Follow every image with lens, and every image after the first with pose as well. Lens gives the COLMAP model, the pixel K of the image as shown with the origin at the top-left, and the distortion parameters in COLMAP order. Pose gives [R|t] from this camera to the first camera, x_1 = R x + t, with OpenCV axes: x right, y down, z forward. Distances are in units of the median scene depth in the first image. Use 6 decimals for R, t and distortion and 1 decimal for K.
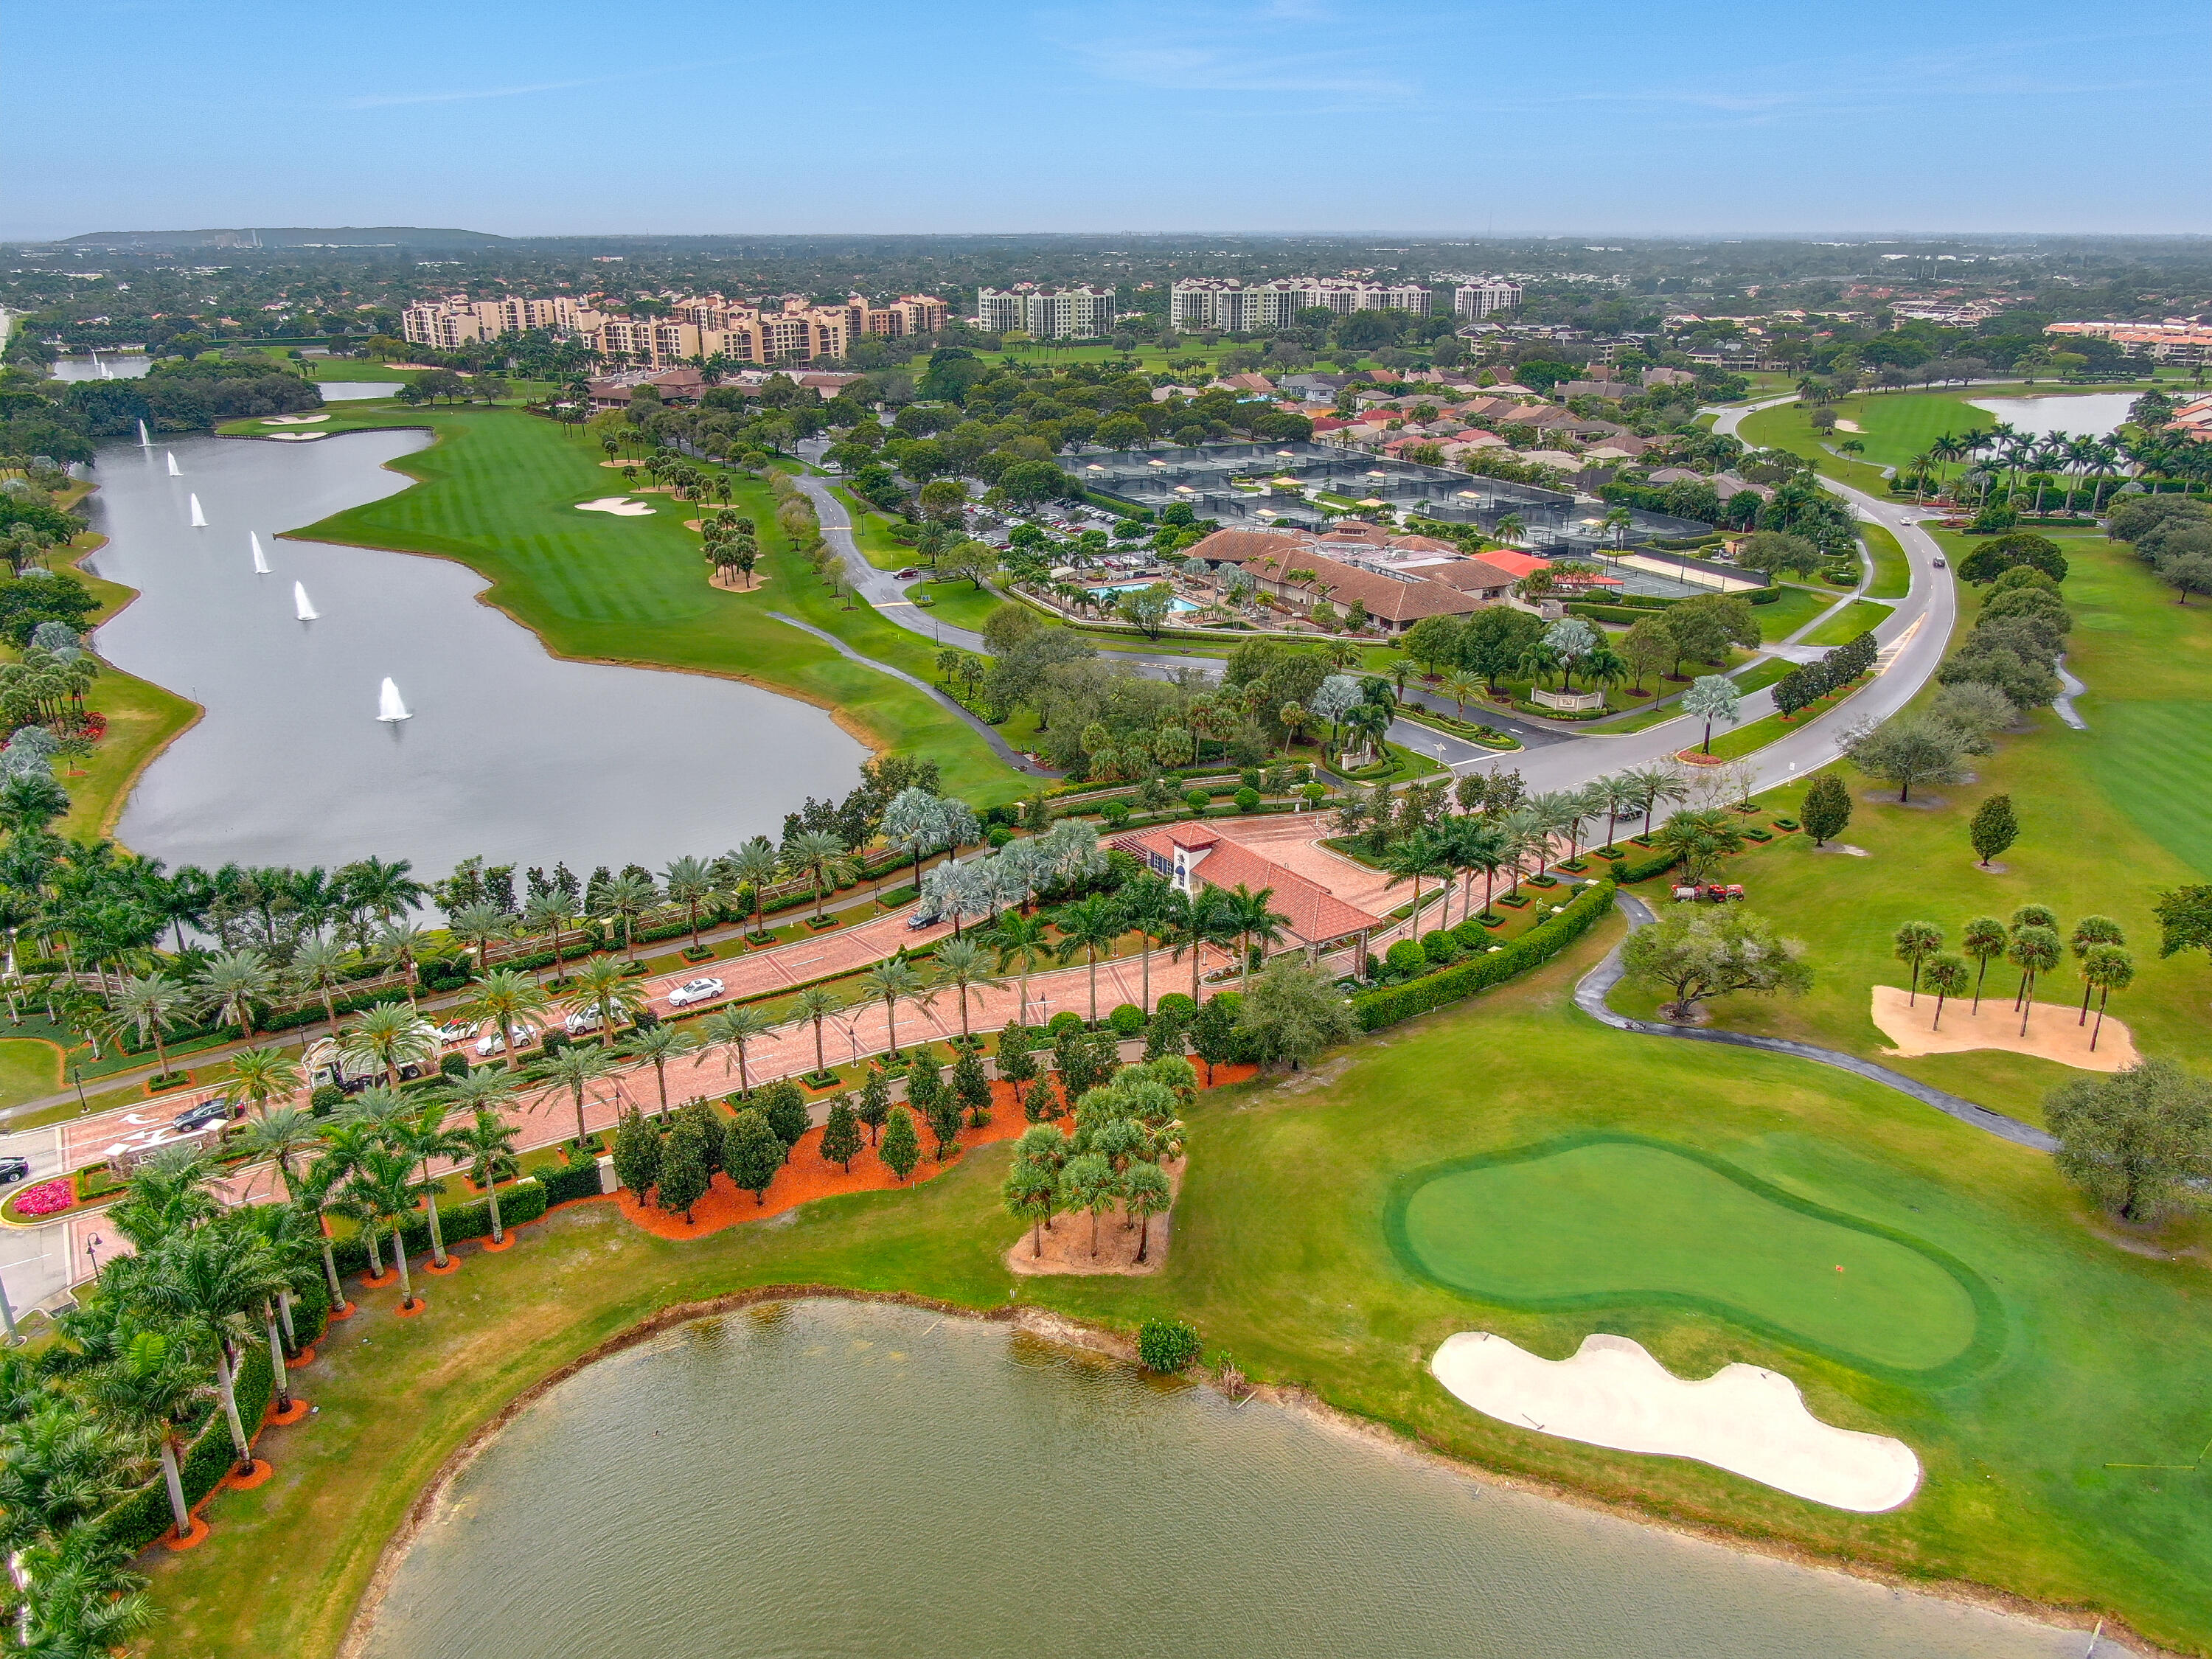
lens RADIAL K [[1578.2, 0, 1106.0], [0, 1578.2, 829.5], [0, 0, 1]] dist [-0.020834, 0.006190]
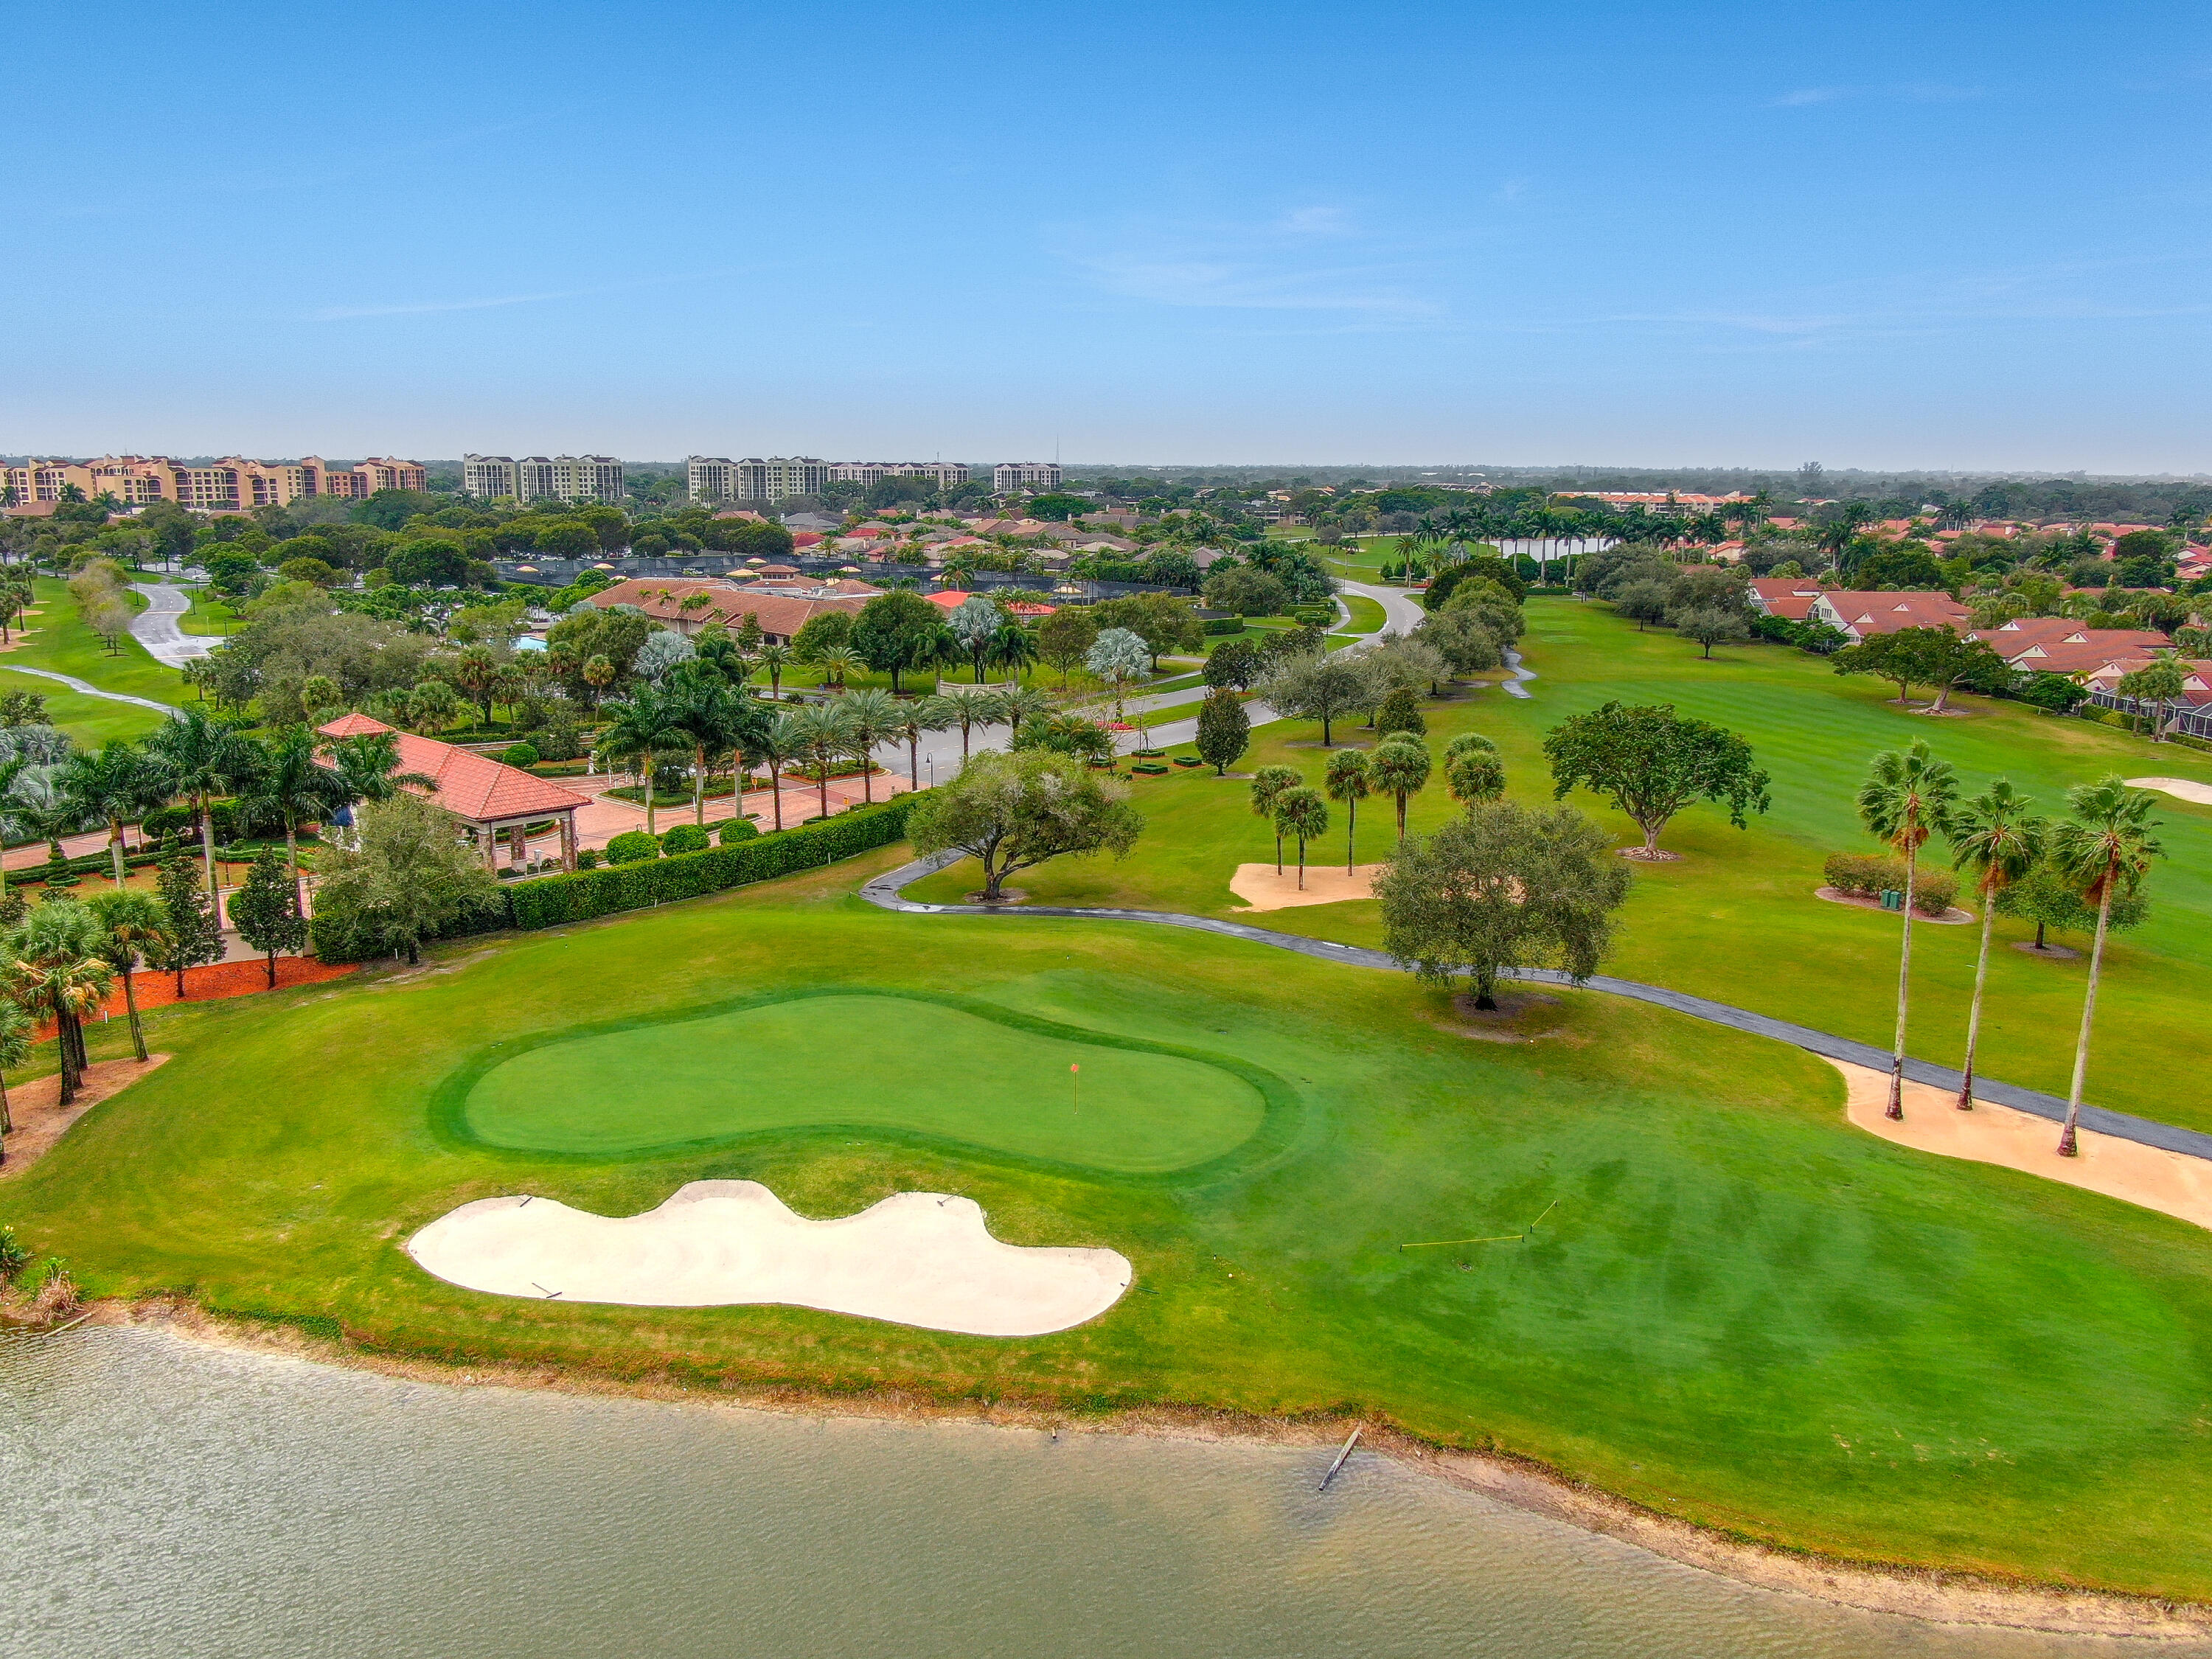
lens RADIAL K [[1683.9, 0, 1106.0], [0, 1683.9, 829.5], [0, 0, 1]] dist [-0.016179, 0.001116]
pose [[0.969470, -0.041872, 0.241609, 0.113897], [0.078032, 0.986773, -0.142094, 0.105667], [-0.232464, 0.156609, 0.959914, 0.099106]]
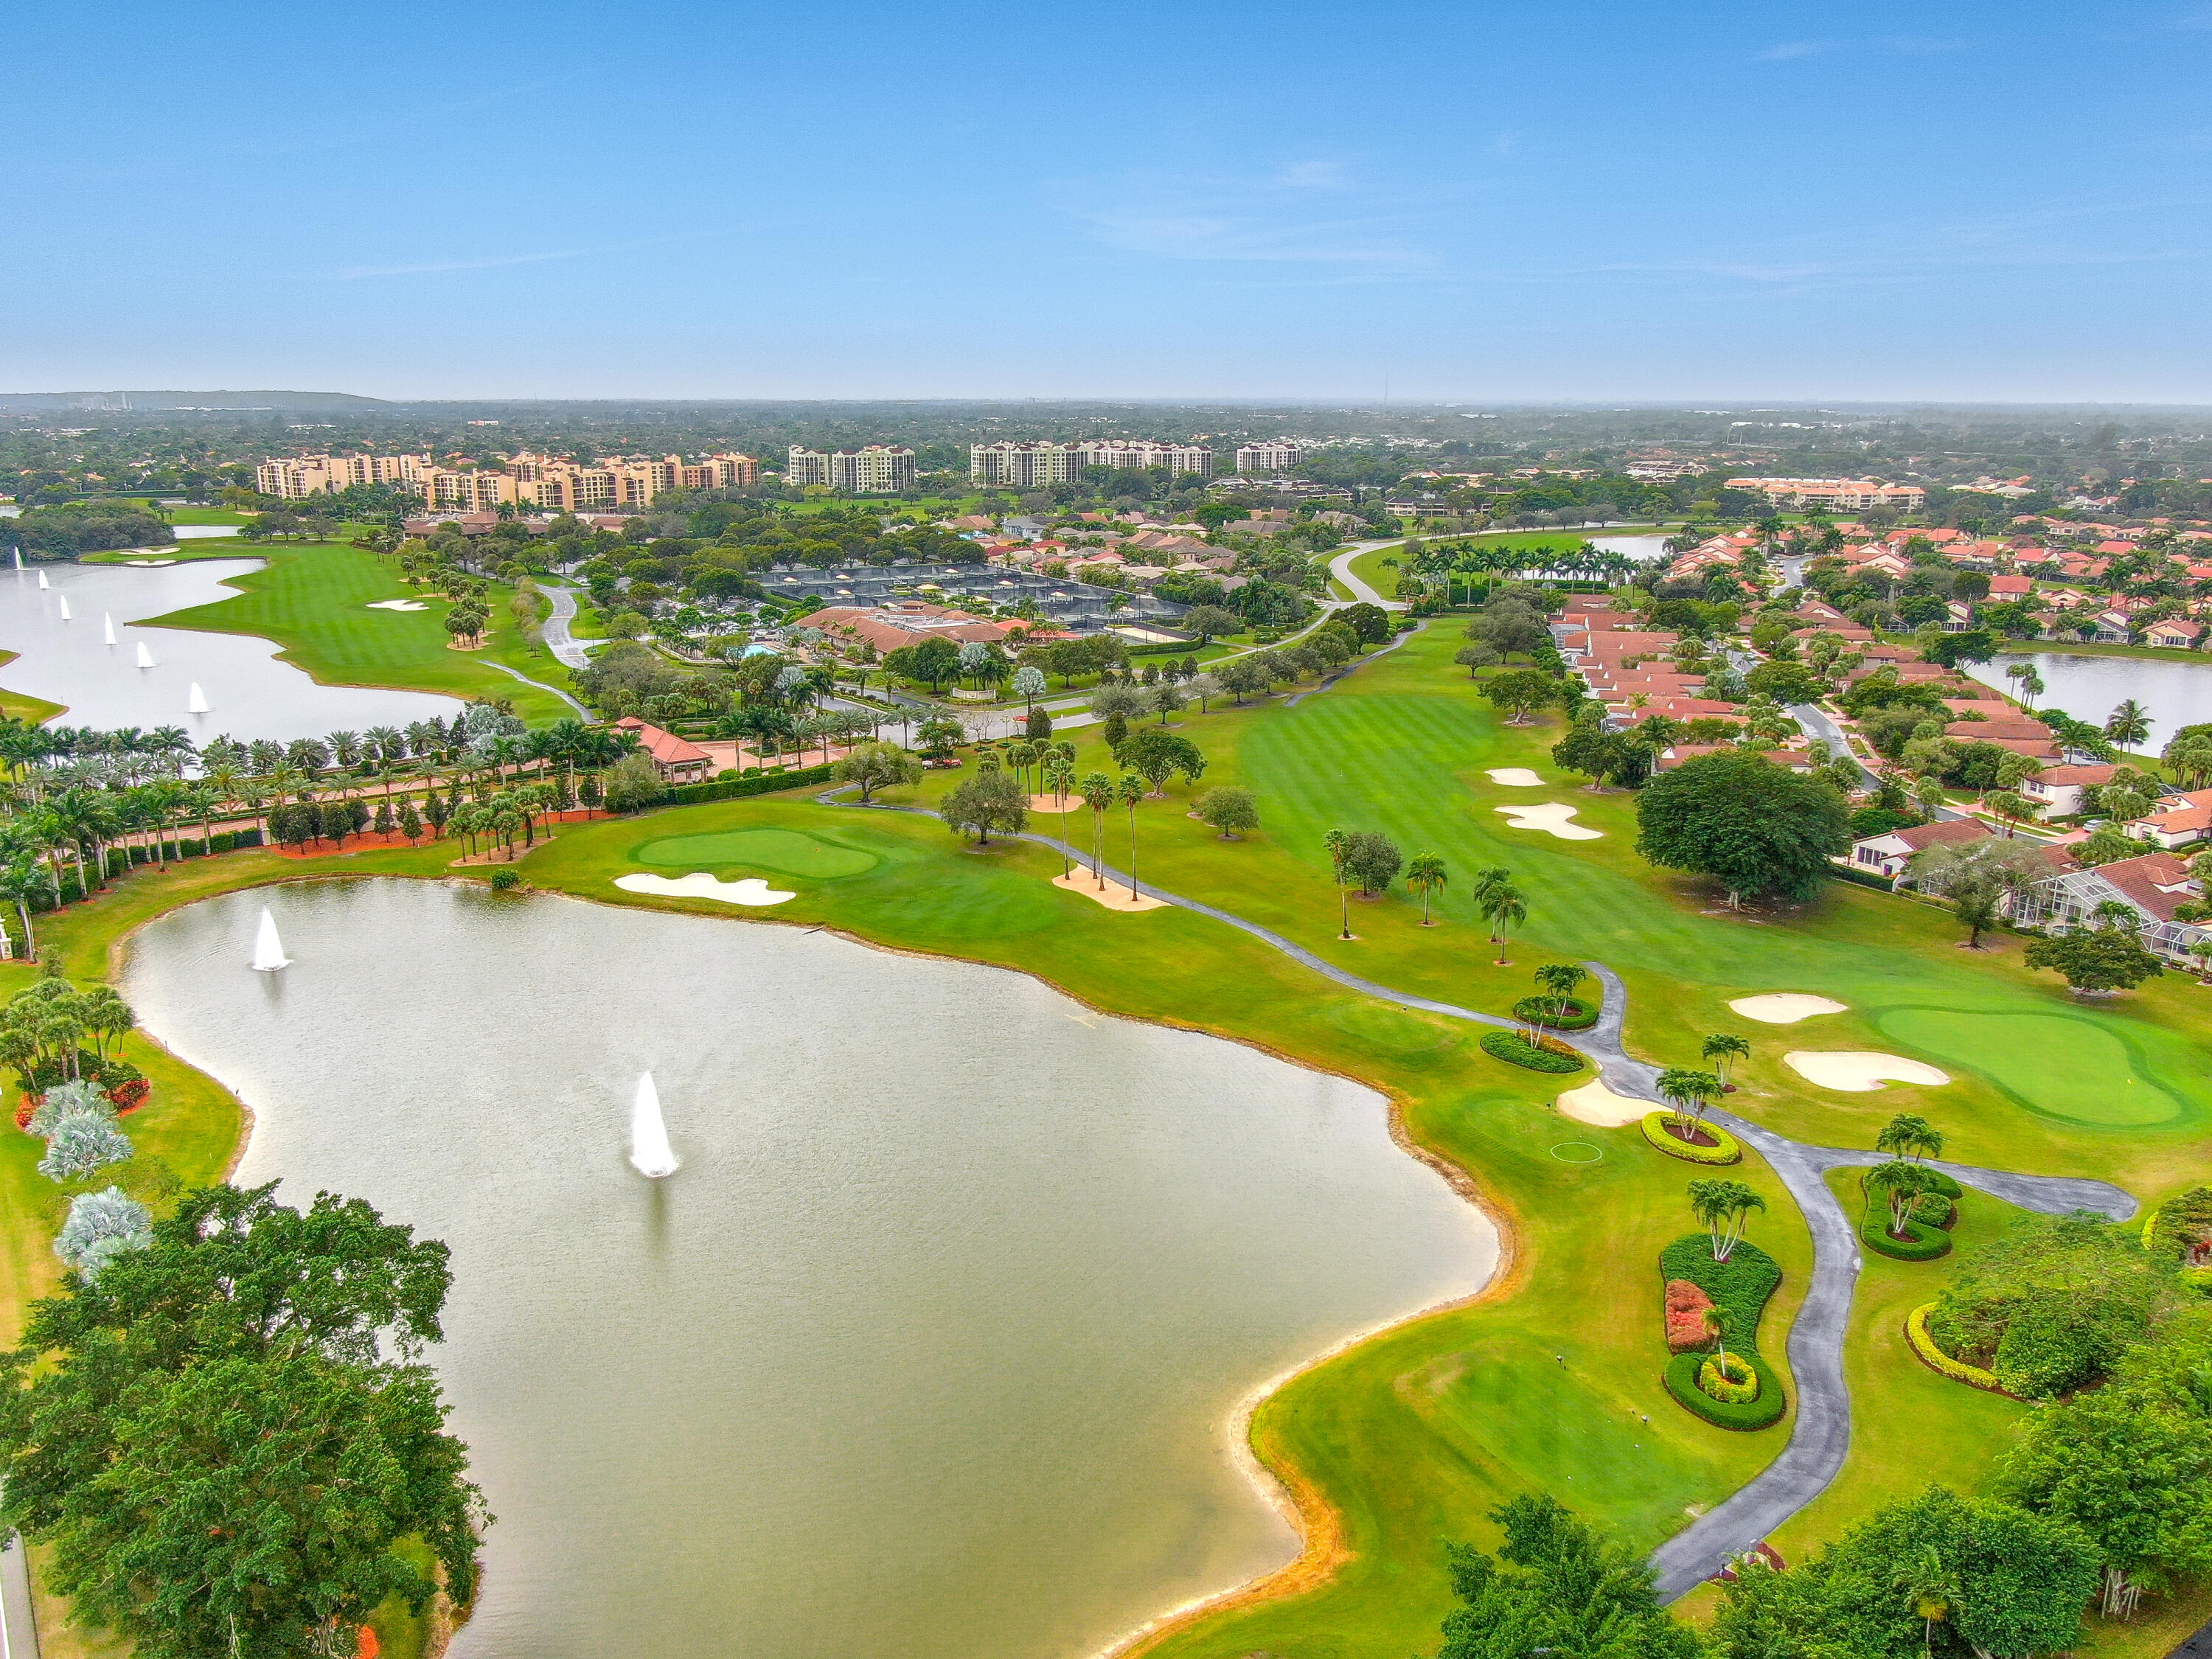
lens RADIAL K [[1683.9, 0, 1106.0], [0, 1683.9, 829.5], [0, 0, 1]] dist [-0.016179, 0.001116]
pose [[0.998928, -0.007984, 0.045603, 0.288035], [0.013034, 0.993675, -0.111539, 0.195457], [-0.044424, 0.112014, 0.992713, -0.522015]]
